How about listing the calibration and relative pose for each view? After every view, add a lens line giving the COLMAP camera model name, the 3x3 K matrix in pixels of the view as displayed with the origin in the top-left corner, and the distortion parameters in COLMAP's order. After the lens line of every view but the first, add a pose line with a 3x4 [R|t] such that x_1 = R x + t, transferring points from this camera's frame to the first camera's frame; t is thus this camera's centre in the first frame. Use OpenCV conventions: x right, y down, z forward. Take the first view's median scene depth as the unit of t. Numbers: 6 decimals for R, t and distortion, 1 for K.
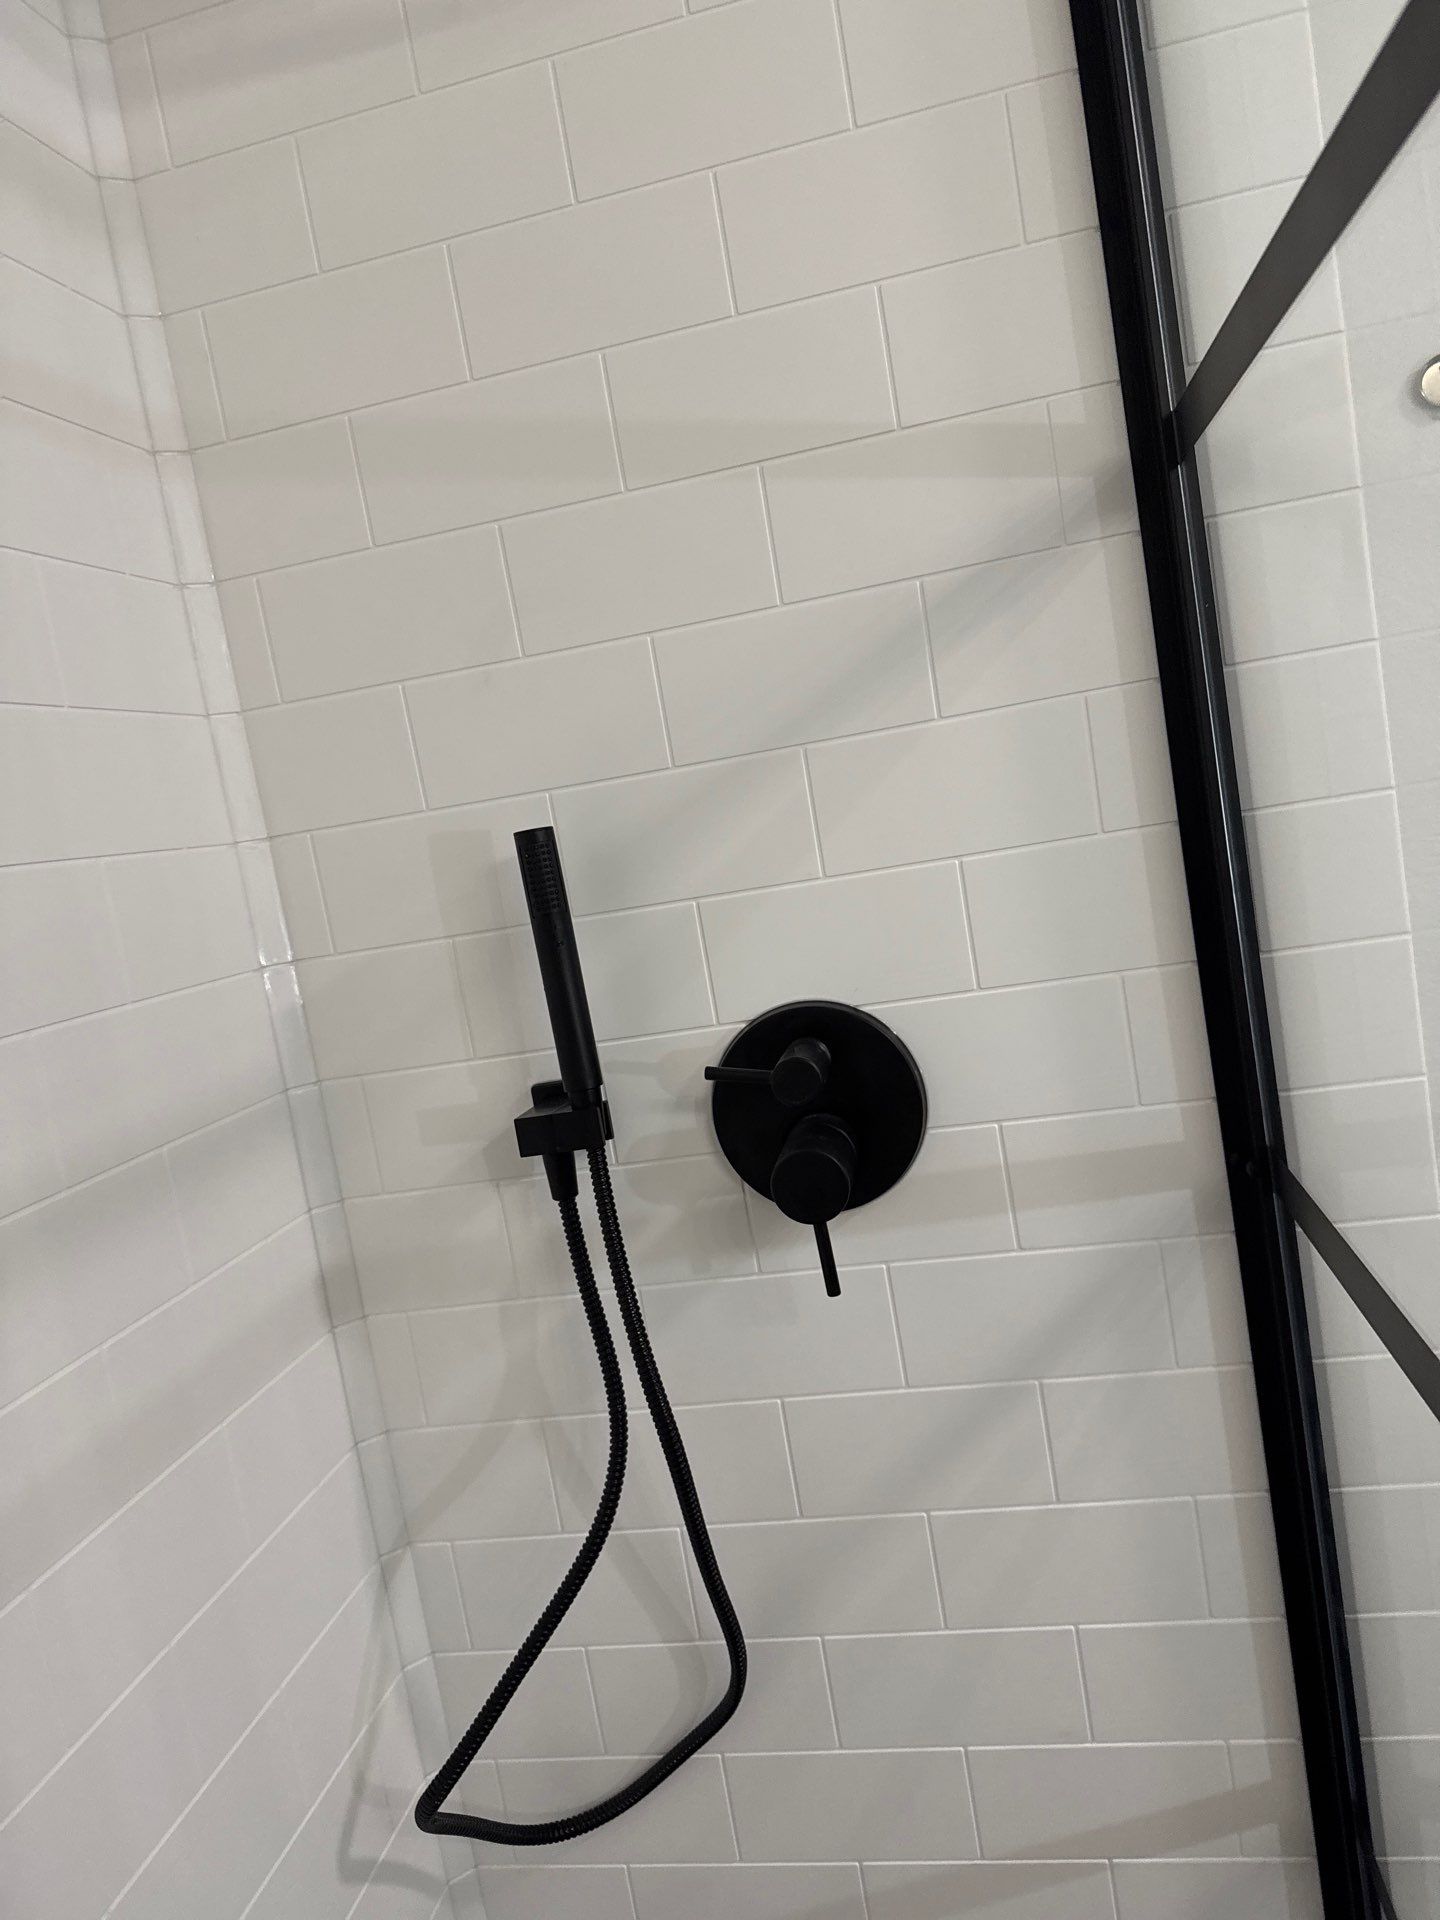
lens RADIAL K [[1372.9, 0, 717.2], [0, 1372.9, 966.9], [0, 0, 1]] dist [0.060373, -0.076109]
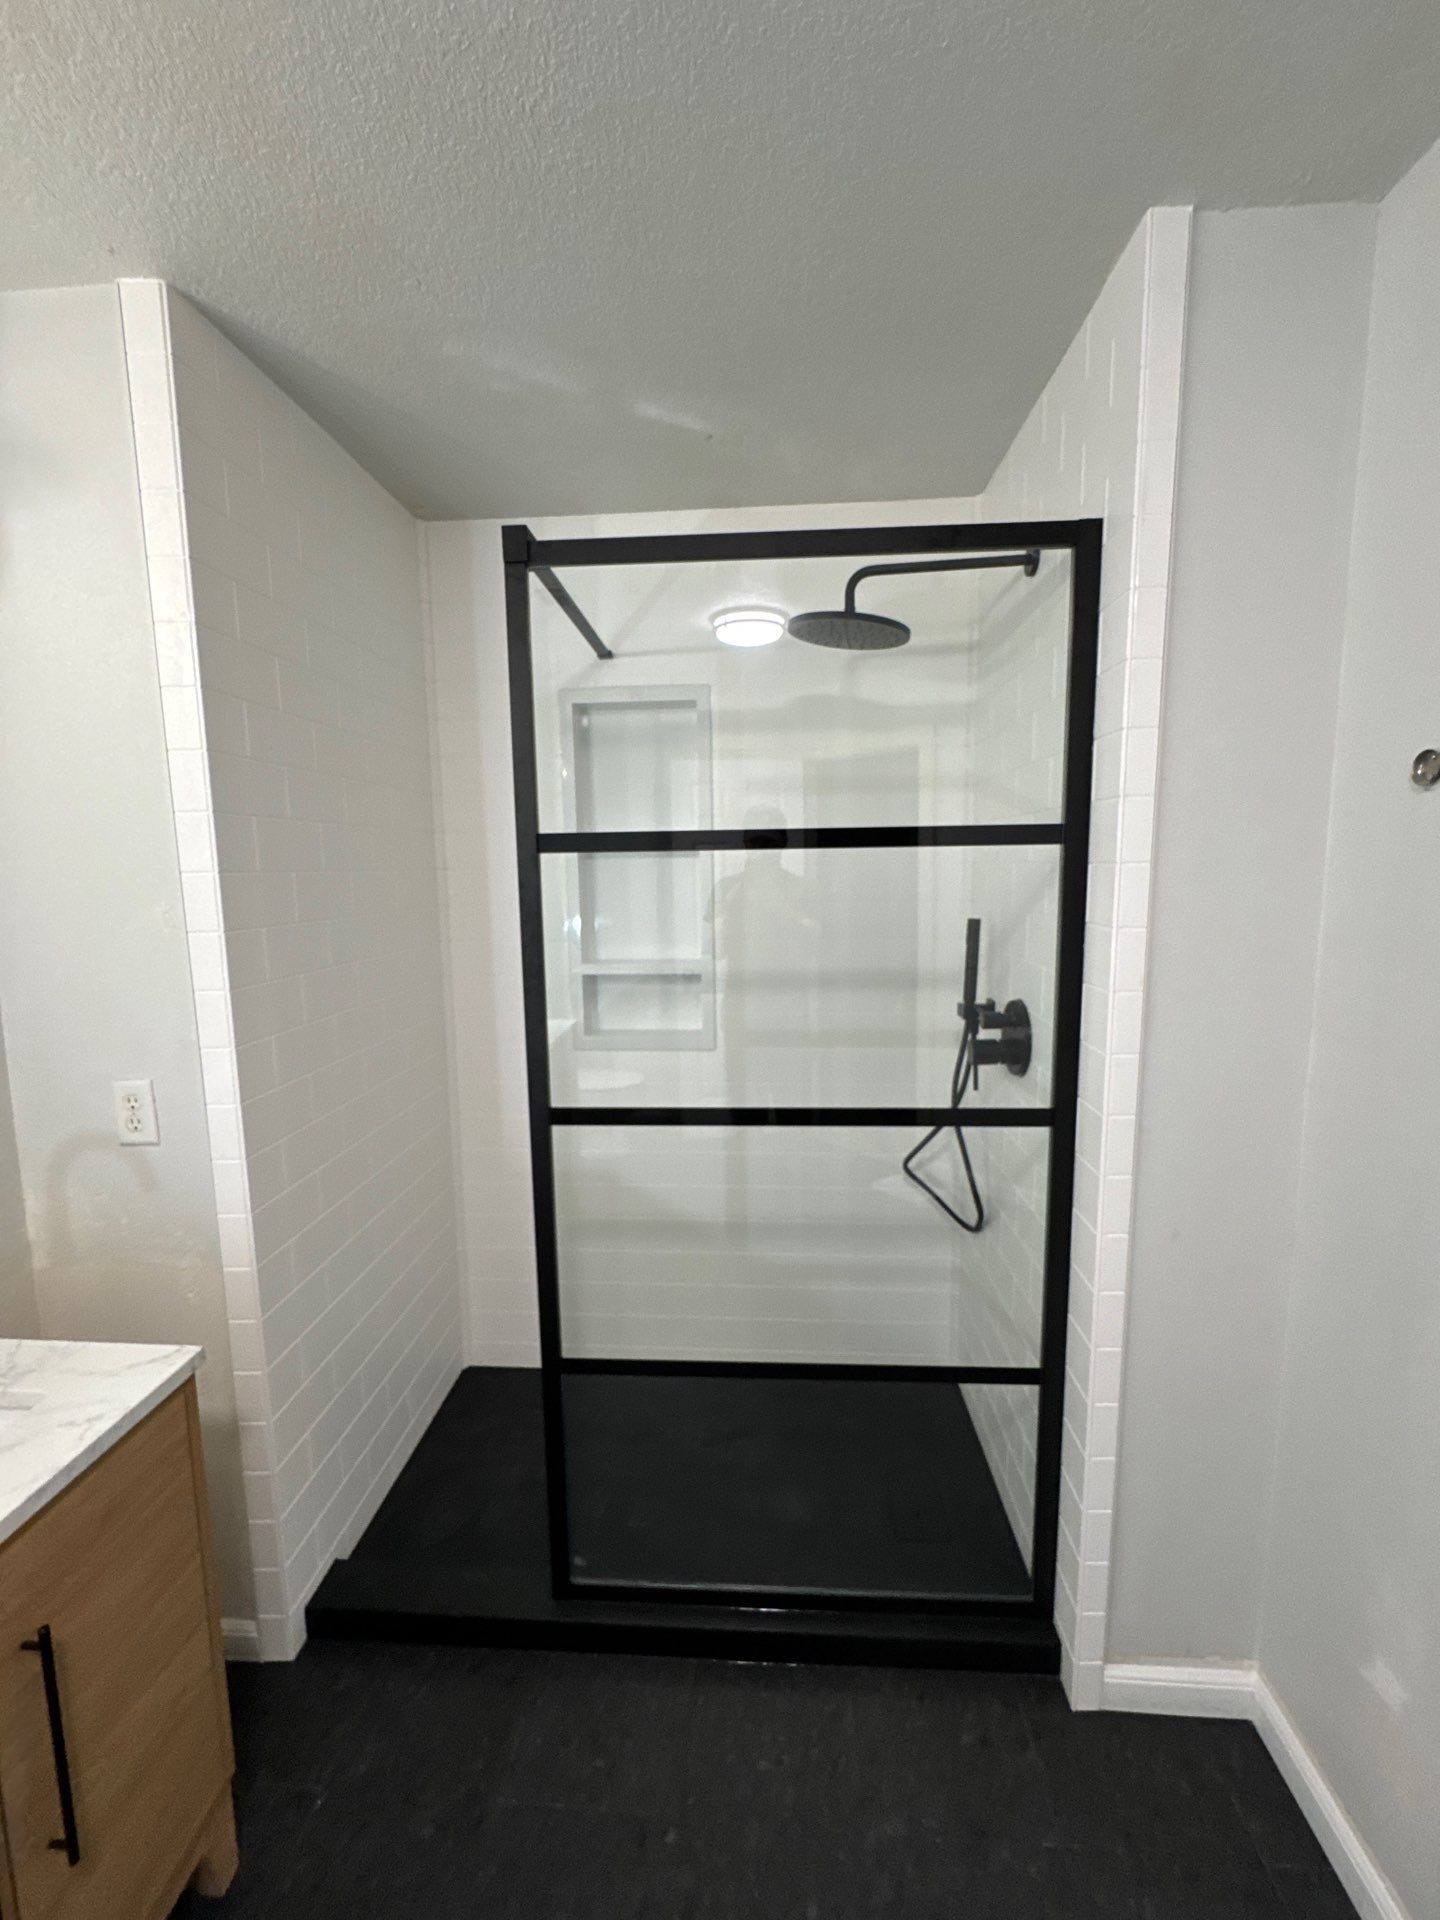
lens RADIAL K [[768.0, 0, 720.0], [0, 768.0, 960.0], [0, 0, 1]] dist [0.000301, 0.000218]
pose [[0.136985, 0.287928, -0.947804, 1.430825], [-0.118998, 0.954678, 0.272817, -0.408065], [0.983399, 0.075415, 0.165040, 0.130558]]
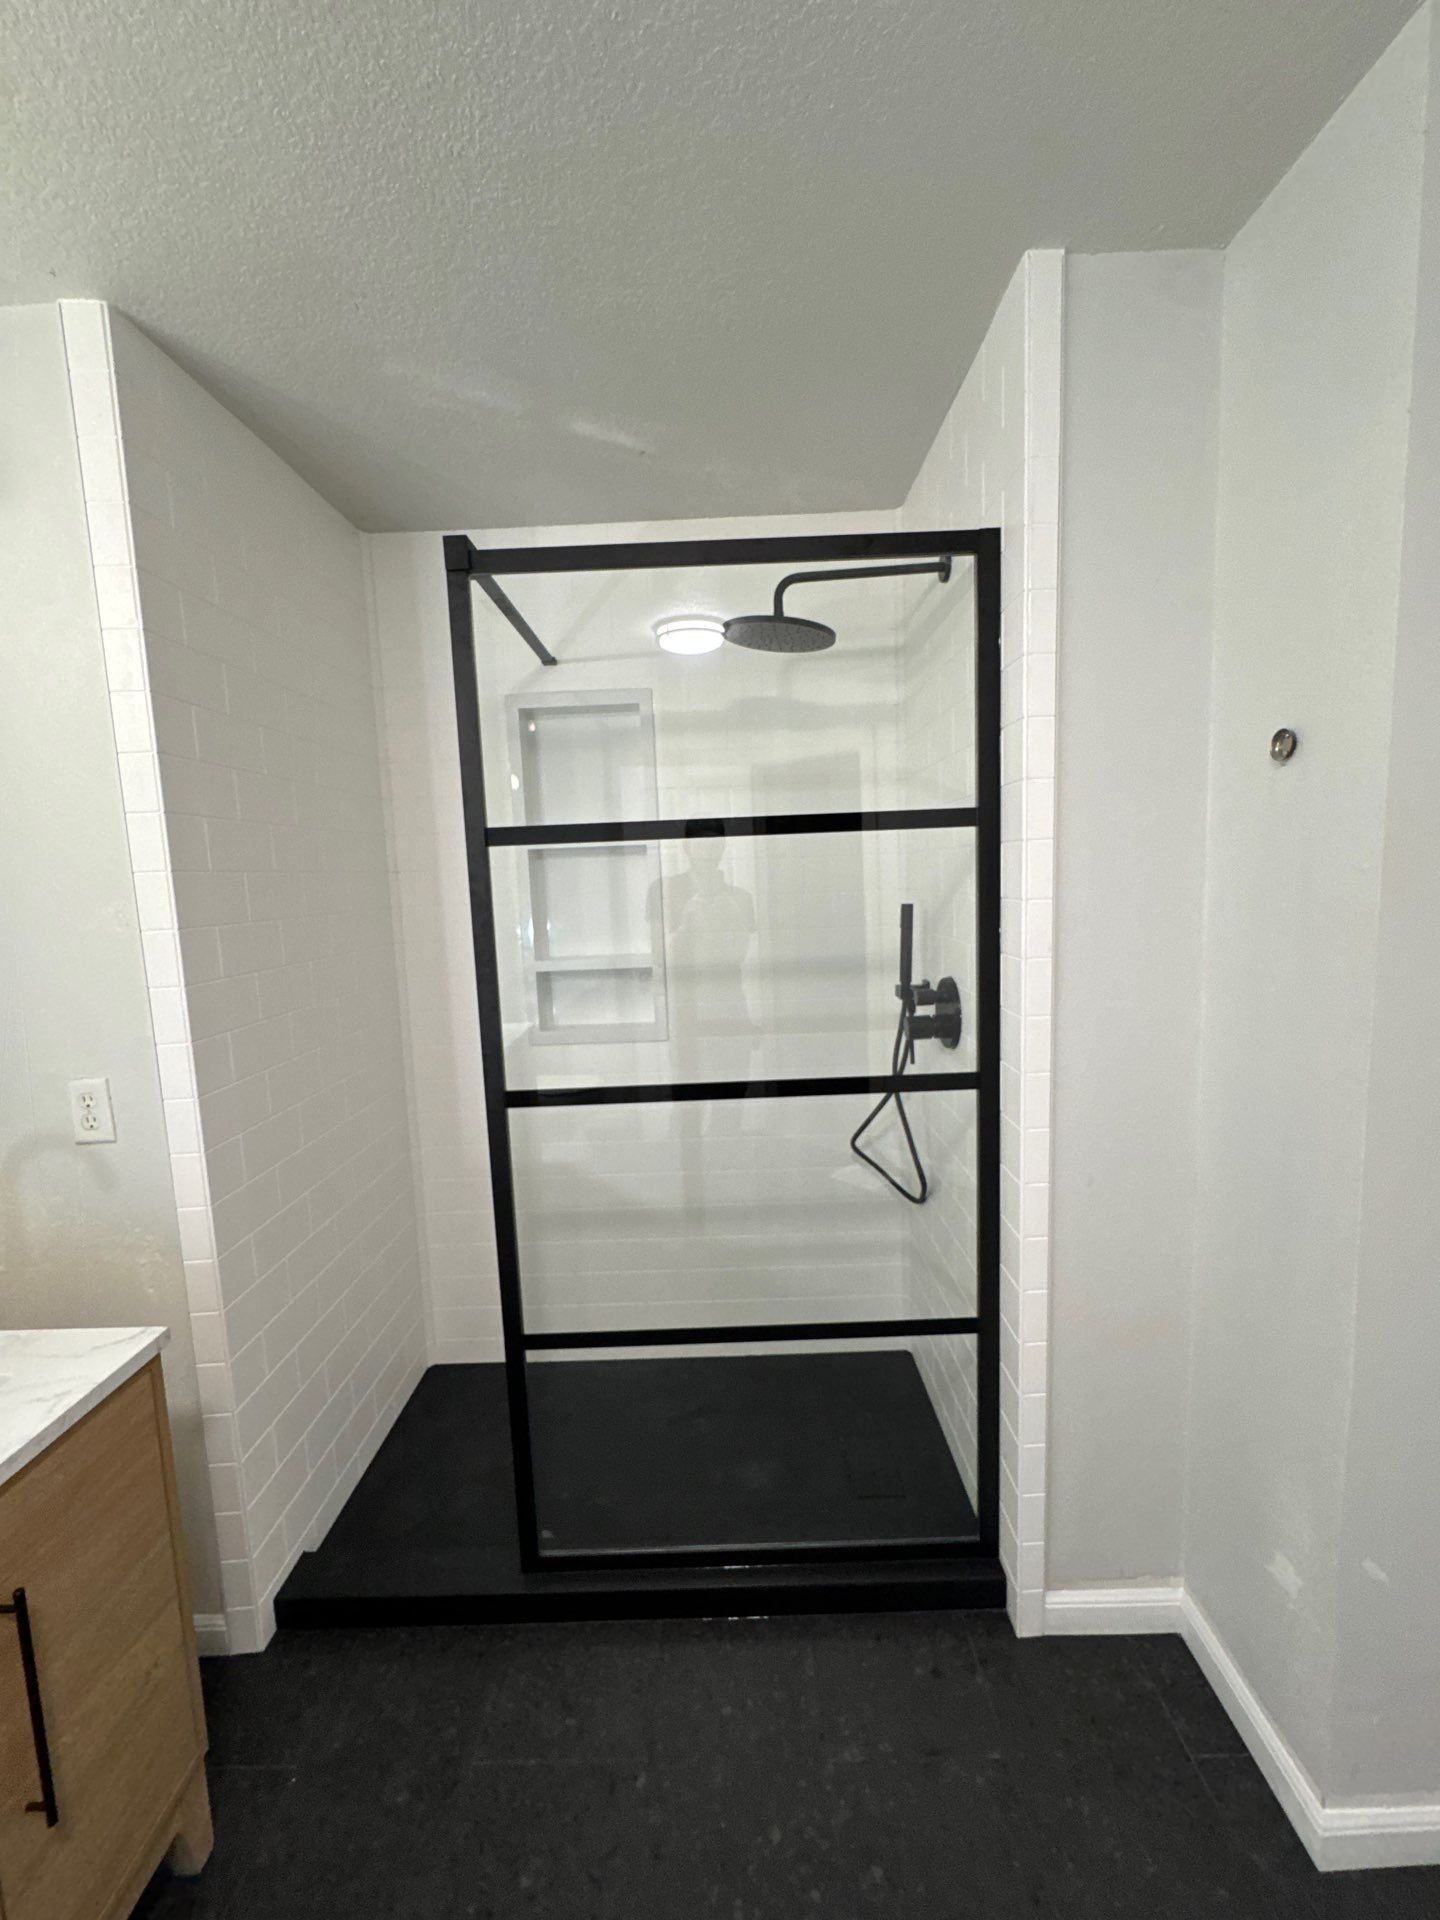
lens RADIAL K [[768.0, 0, 720.0], [0, 768.0, 960.0], [0, 0, 1]] dist [0.000301, 0.000218]
pose [[0.194248, 0.268554, -0.943476, 1.519791], [-0.102518, 0.962087, 0.252744, -0.382149], [0.975581, 0.047628, 0.214415, 0.149223]]
